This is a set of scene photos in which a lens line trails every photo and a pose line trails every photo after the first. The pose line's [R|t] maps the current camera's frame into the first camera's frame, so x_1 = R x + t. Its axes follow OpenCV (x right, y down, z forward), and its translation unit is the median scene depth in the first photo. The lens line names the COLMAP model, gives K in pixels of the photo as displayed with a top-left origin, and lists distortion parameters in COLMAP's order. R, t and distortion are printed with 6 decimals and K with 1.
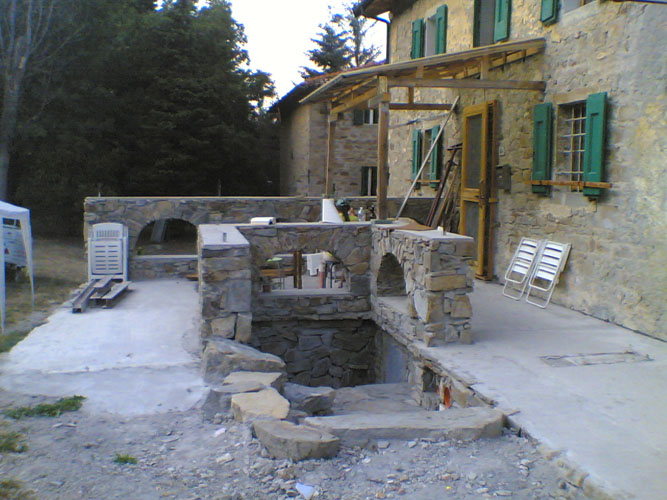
lens RADIAL K [[712.2, 0, 333.5], [0, 712.2, 250.0], [0, 0, 1]] dist [-0.140111, 0.546191]
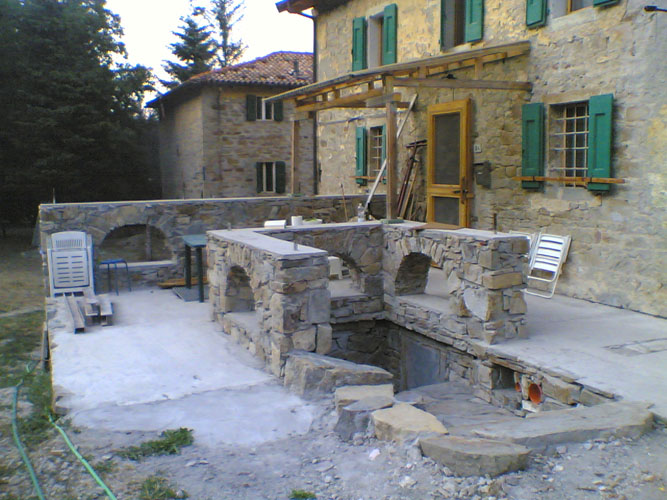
lens RADIAL K [[700.1, 0, 333.5], [0, 700.1, 250.0], [0, 0, 1]] dist [-0.102273, 0.313250]
pose [[0.975641, -0.043370, 0.215045, -0.231613], [0.040862, 0.999035, 0.016098, -0.018973], [-0.215536, -0.006919, 0.976471, 0.057605]]
